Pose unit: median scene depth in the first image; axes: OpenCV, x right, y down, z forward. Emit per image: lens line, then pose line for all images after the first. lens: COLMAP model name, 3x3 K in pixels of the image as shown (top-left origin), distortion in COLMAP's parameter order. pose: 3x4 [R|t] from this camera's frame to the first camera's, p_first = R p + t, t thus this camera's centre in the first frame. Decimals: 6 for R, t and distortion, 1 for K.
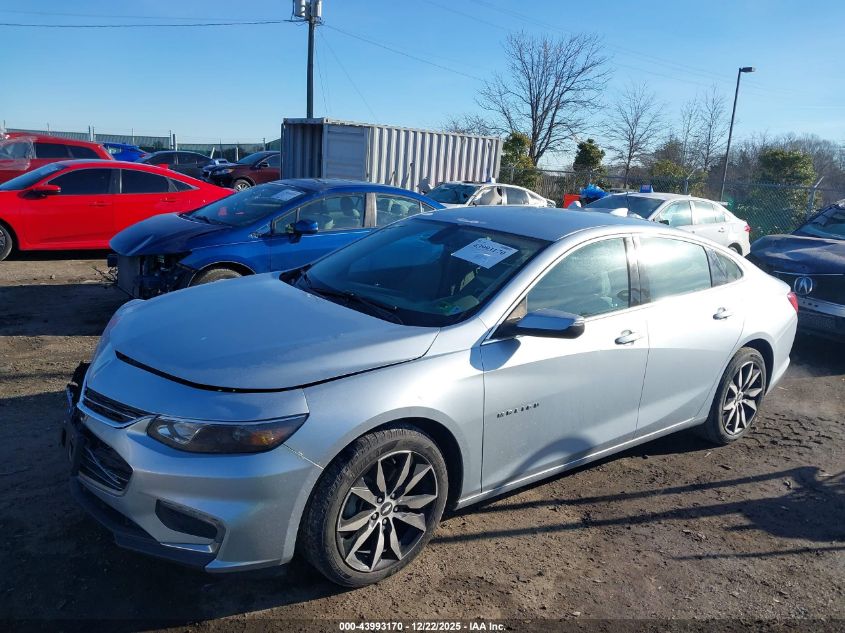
lens RADIAL K [[675.9, 0, 422.5], [0, 675.9, 316.5], [0, 0, 1]] dist [0.039539, -0.065340]
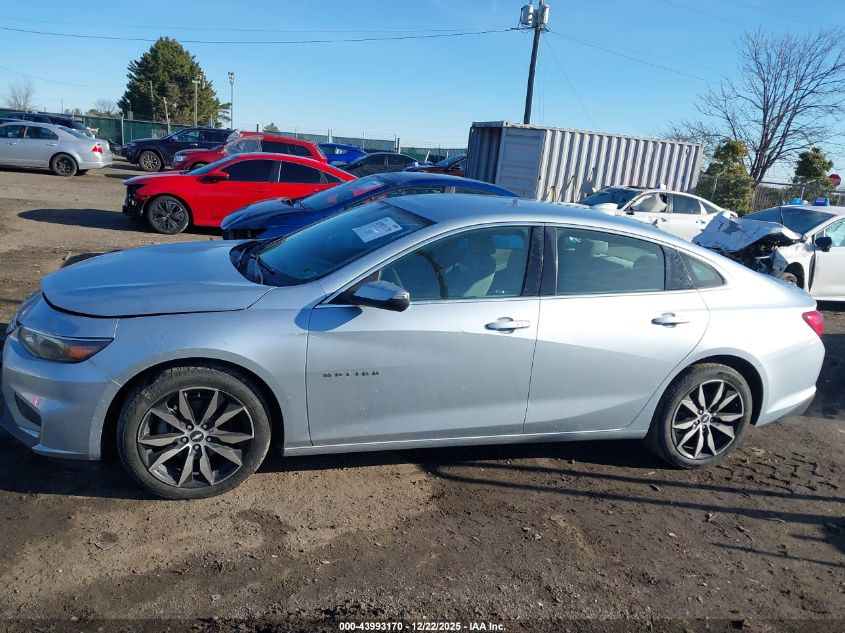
lens RADIAL K [[675.9, 0, 422.5], [0, 675.9, 316.5], [0, 0, 1]] dist [0.039539, -0.065340]
pose [[0.931869, 0.105588, -0.347089, 0.220377], [-0.109969, 0.993910, 0.007110, 0.010562], [0.345726, 0.031544, 0.937805, 0.016338]]
